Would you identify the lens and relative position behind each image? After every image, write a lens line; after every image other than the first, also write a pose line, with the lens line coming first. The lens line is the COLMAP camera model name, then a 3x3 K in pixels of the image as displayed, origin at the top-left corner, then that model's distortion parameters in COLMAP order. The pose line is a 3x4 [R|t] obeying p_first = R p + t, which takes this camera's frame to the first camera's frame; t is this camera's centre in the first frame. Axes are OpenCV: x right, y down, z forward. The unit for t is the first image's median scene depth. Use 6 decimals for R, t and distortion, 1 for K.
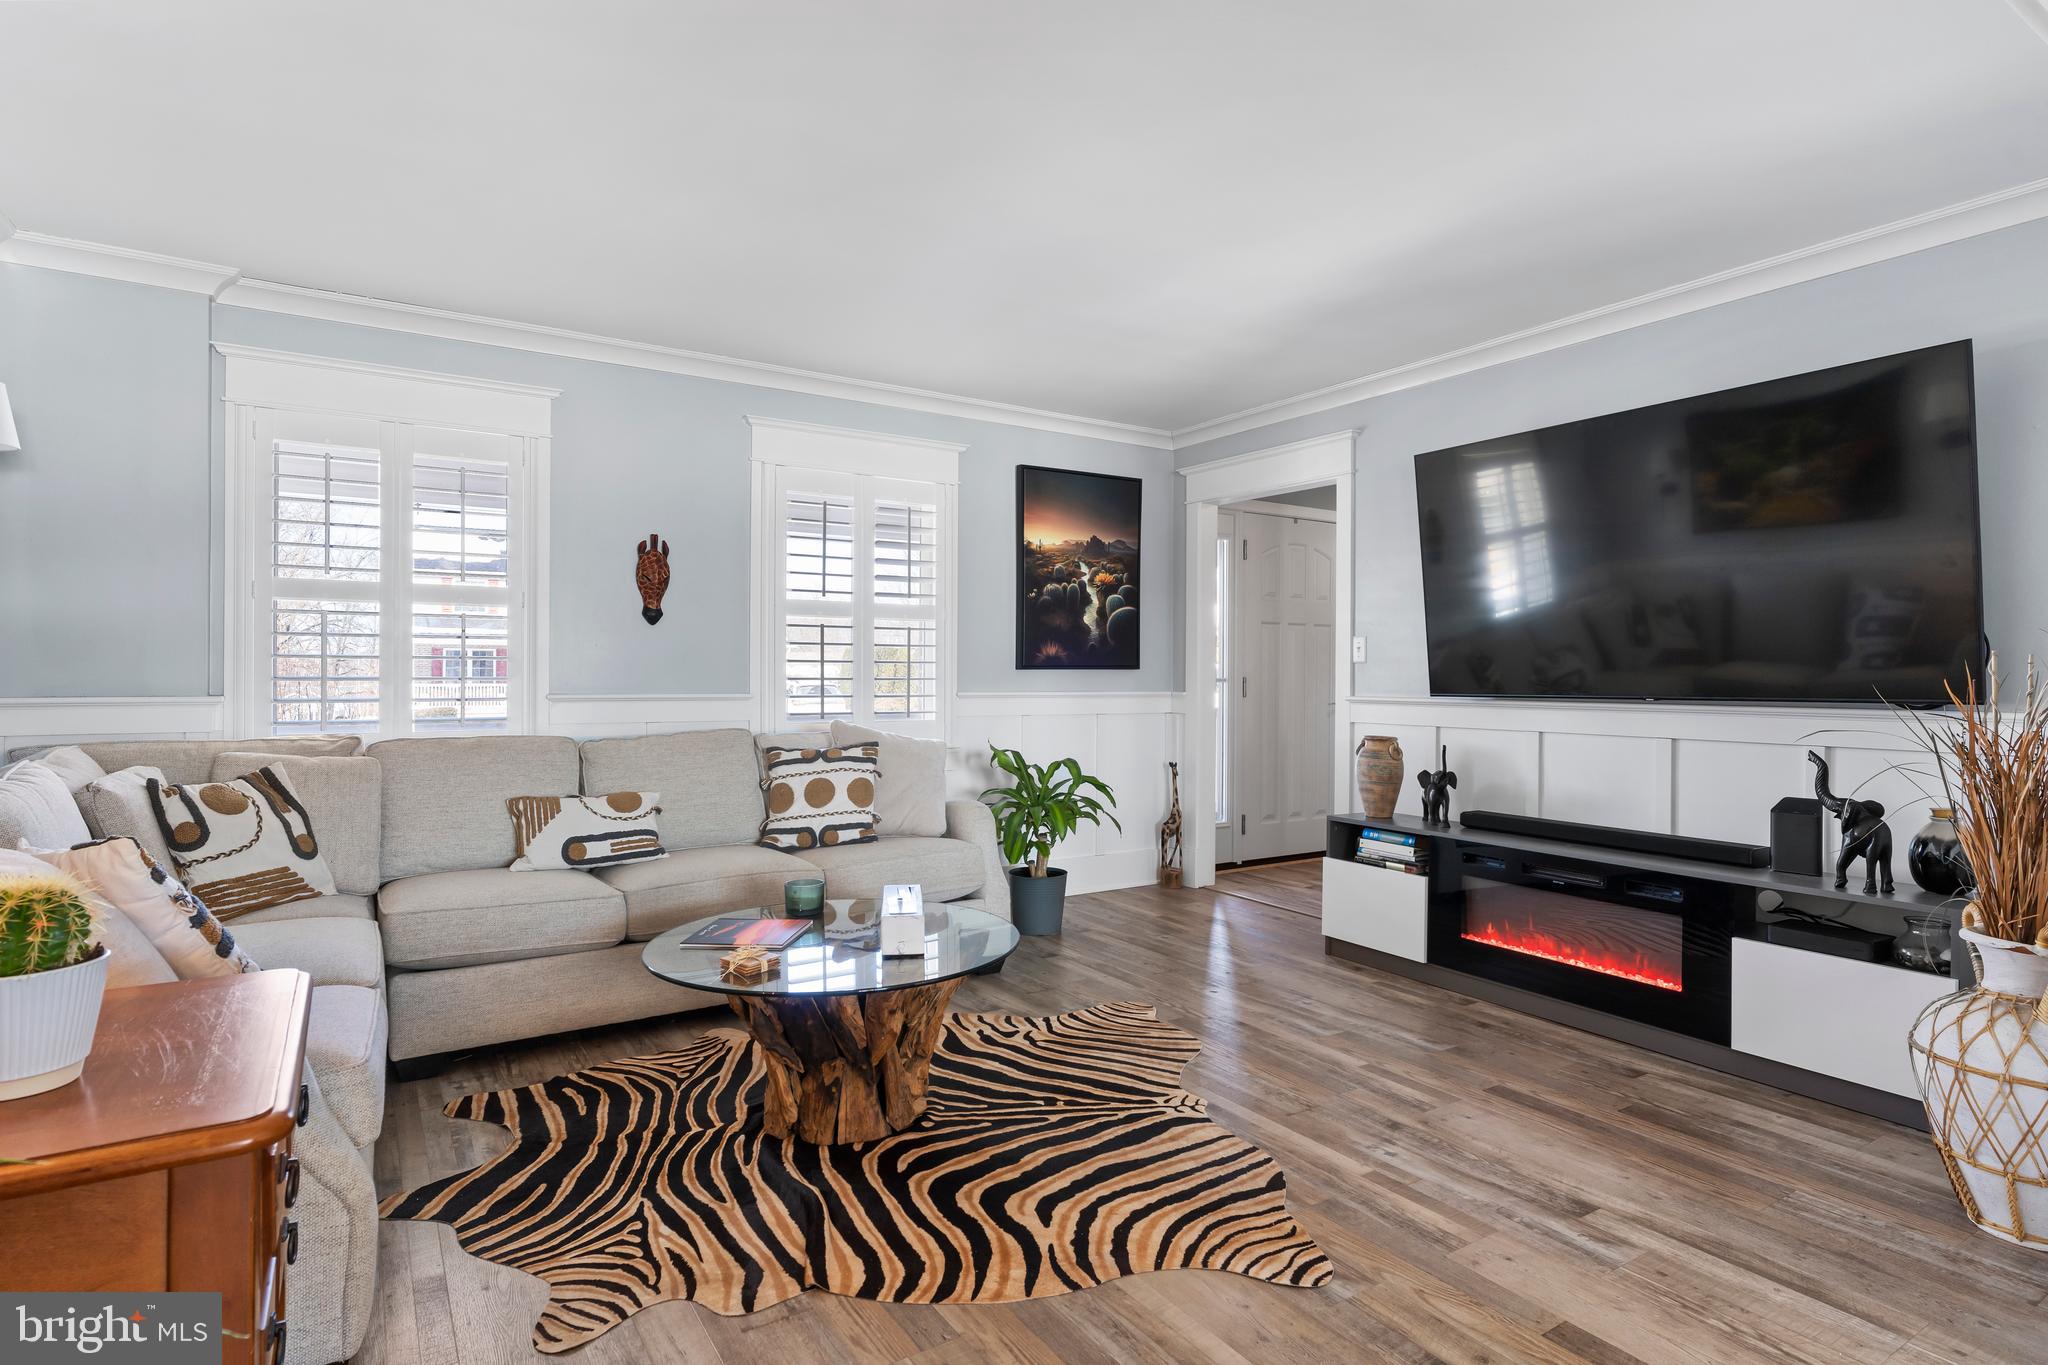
lens RADIAL K [[1060.2, 0, 1028.2], [0, 1060.2, 688.3], [0, 0, 1]] dist [-0.004071, 0.000045]
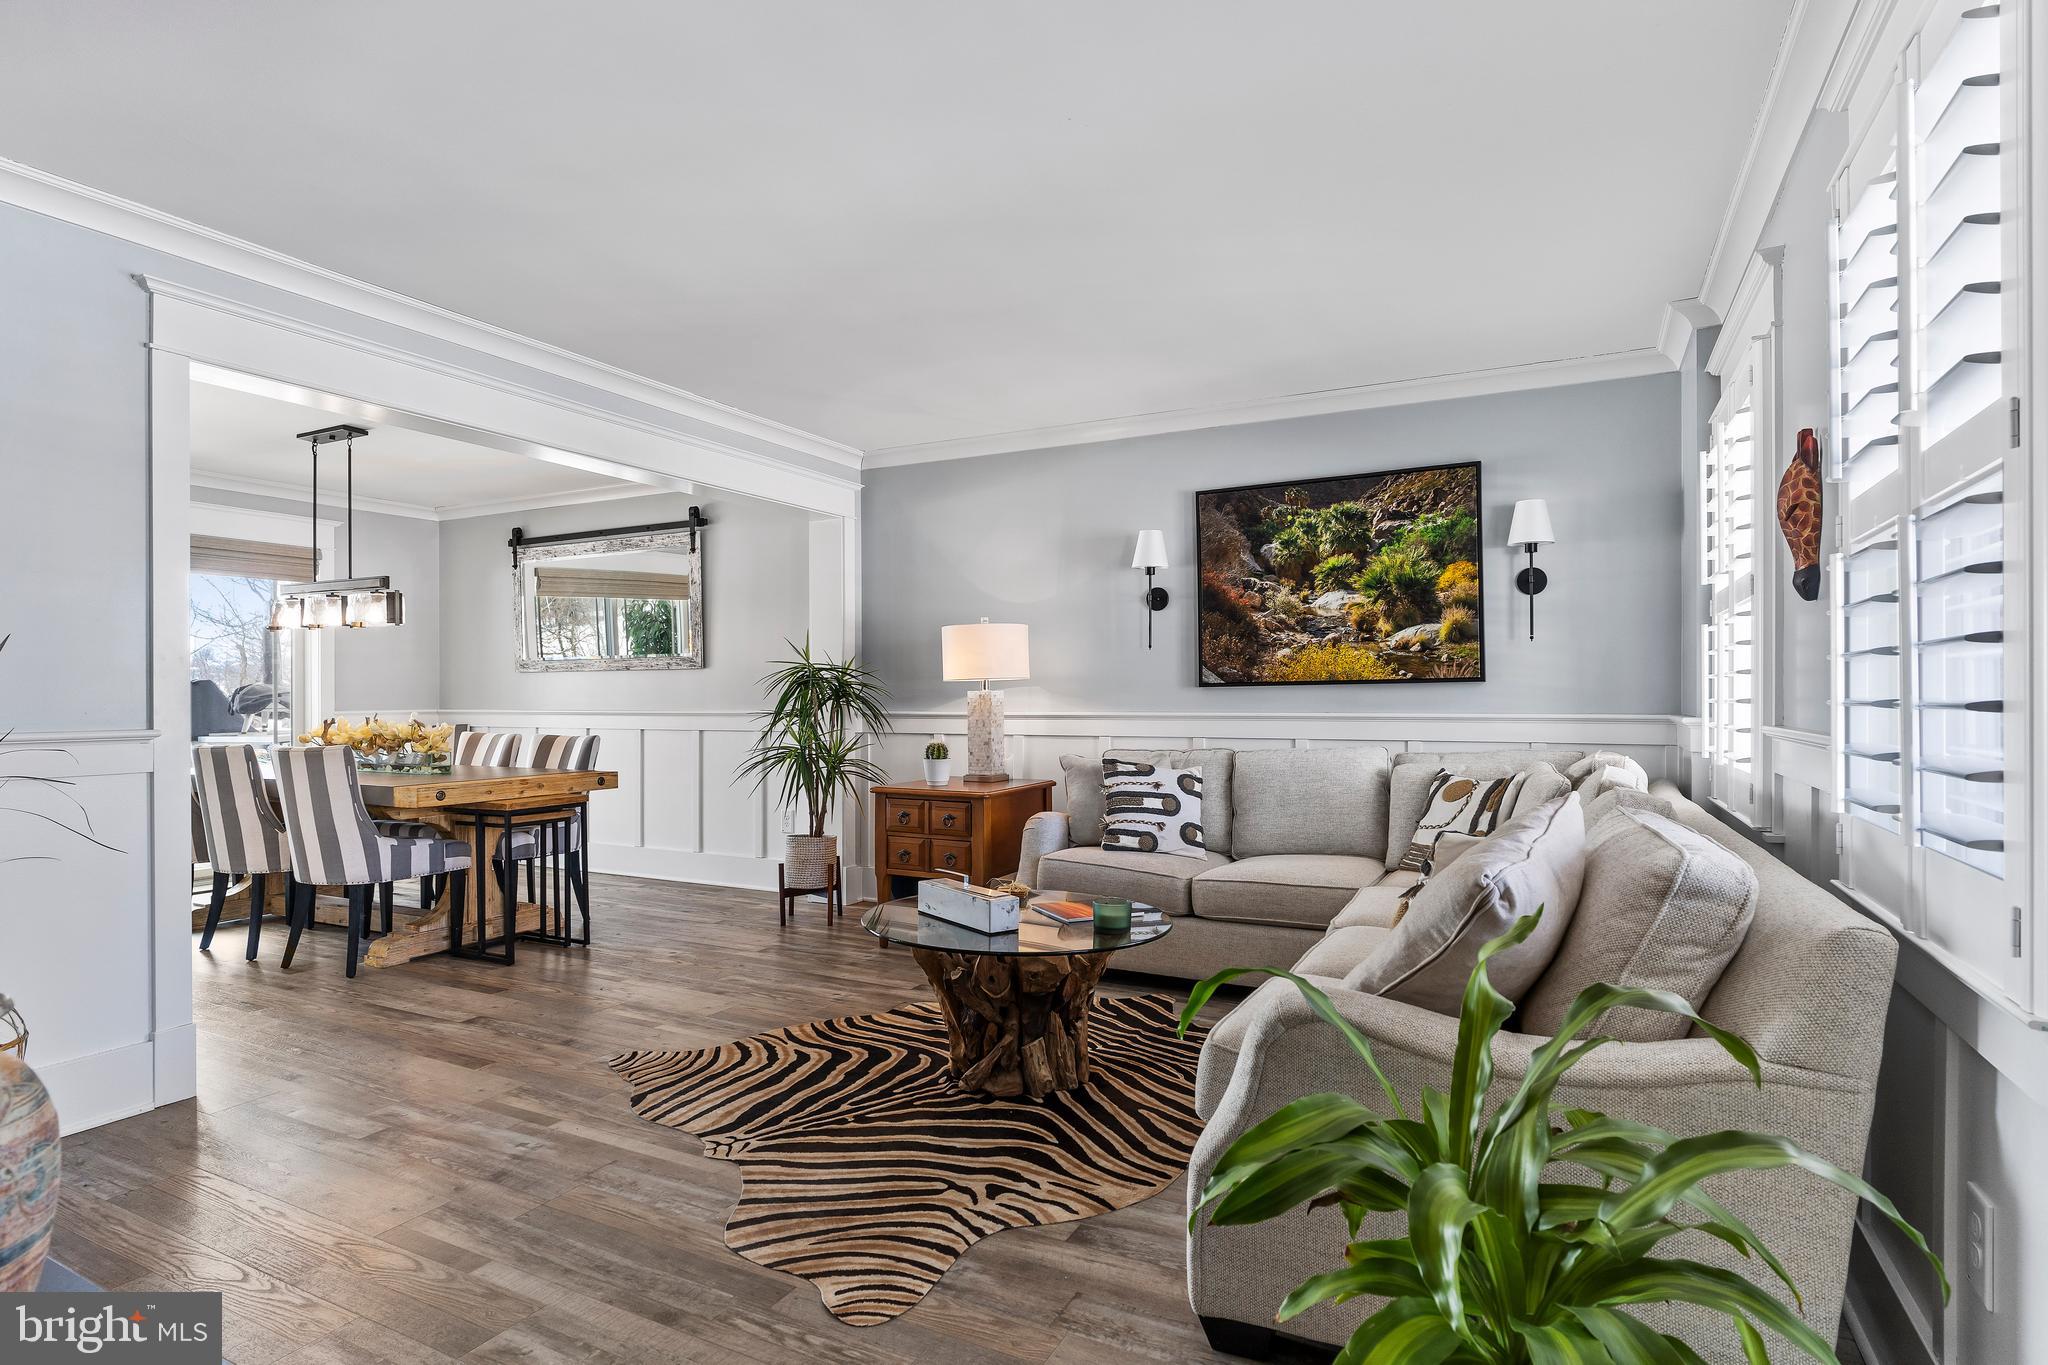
lens RADIAL K [[1060.2, 0, 1028.2], [0, 1060.2, 688.3], [0, 0, 1]] dist [-0.004071, 0.000045]
pose [[-0.865444, -0.006145, -0.500968, 0.313422], [-0.006959, 0.999976, -0.000244, -0.018127], [0.500958, 0.003275, -0.865466, 1.558641]]
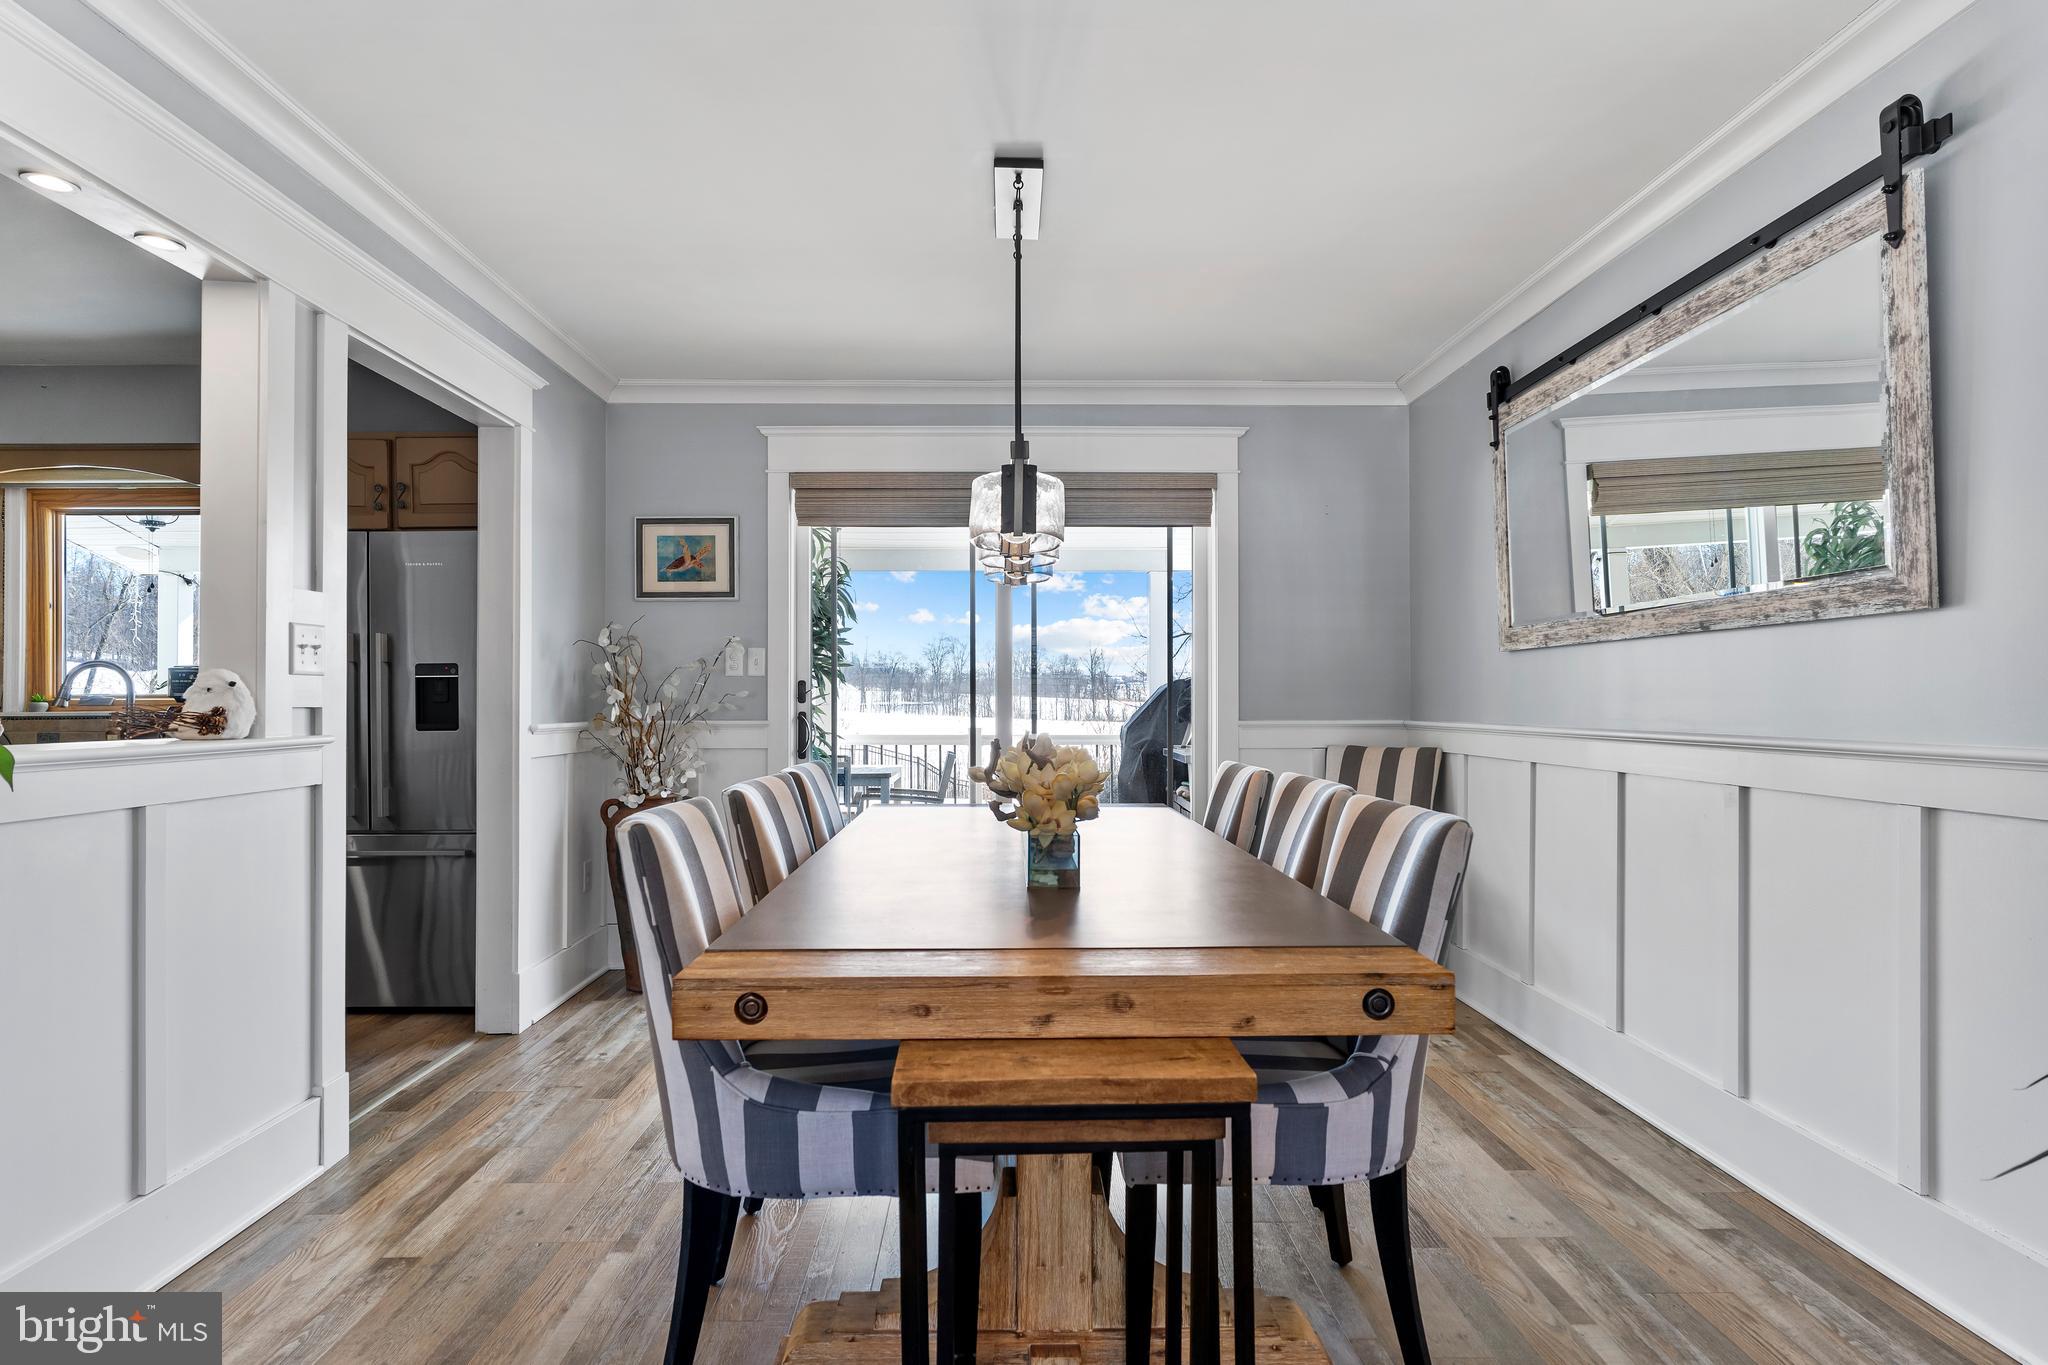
lens RADIAL K [[1055.5, 0, 1004.0], [0, 1055.5, 692.8], [0, 0, 1]] dist [0.000384, 0.000220]
pose [[-0.848270, -0.003391, 0.529553, -0.001146], [-0.000502, 0.999984, 0.005599, -0.006125], [-0.529564, 0.004484, -0.848258, 0.408440]]
